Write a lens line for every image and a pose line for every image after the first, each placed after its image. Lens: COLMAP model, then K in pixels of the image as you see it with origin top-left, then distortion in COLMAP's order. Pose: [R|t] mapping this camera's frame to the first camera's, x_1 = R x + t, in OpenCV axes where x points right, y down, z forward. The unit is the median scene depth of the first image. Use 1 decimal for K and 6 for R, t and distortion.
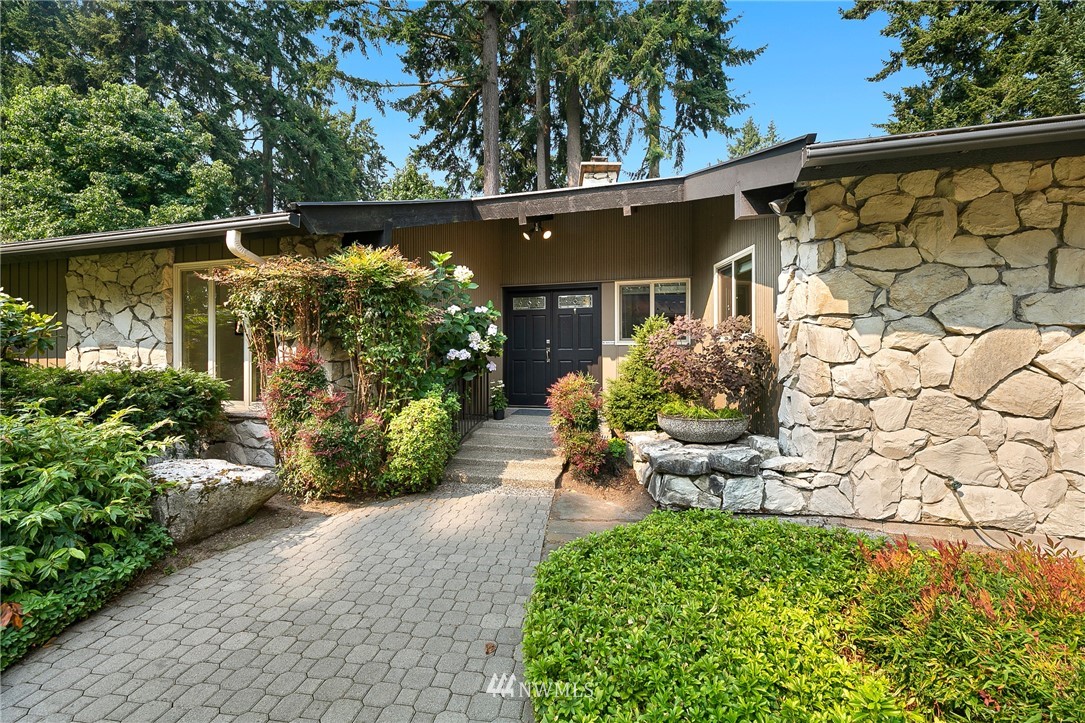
lens RADIAL K [[438.3, 0, 541.9], [0, 438.3, 356.6], [0, 0, 1]] dist [0.000437, 0.000476]
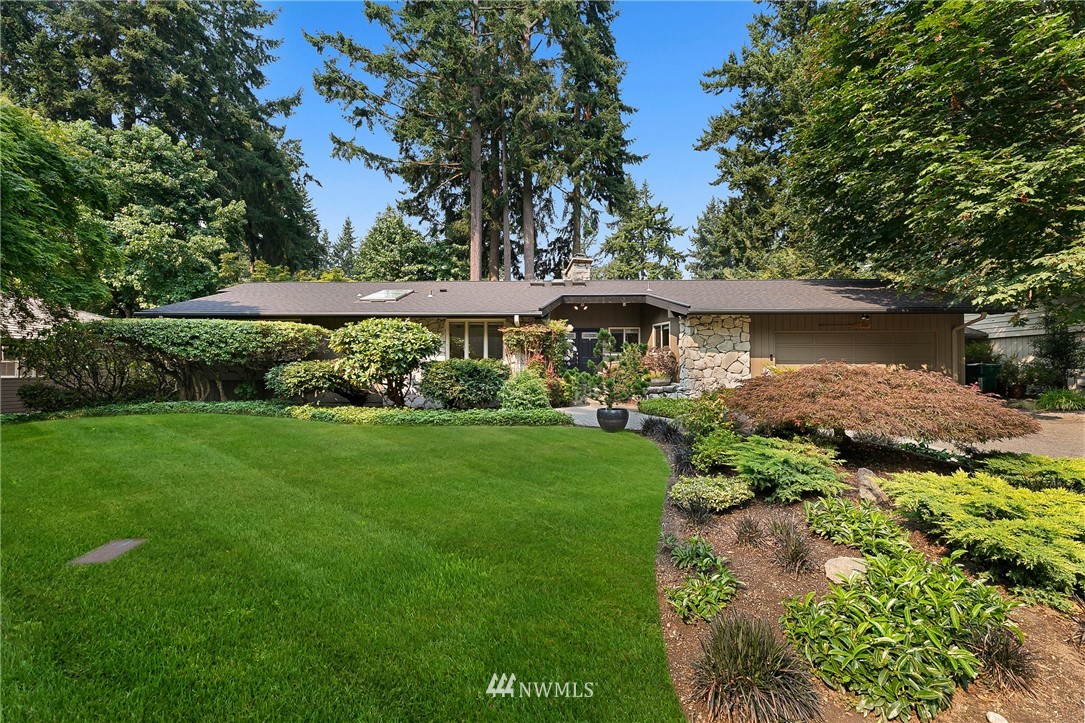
lens RADIAL K [[430.8, 0, 542.5], [0, 430.8, 361.5], [0, 0, 1]] dist [0.000141, 0.000042]
pose [[0.966382, 0.003601, 0.257087, -0.261985], [0.000603, 0.999867, -0.016271, 0.014675], [-0.257111, 0.015879, 0.966251, -0.379560]]
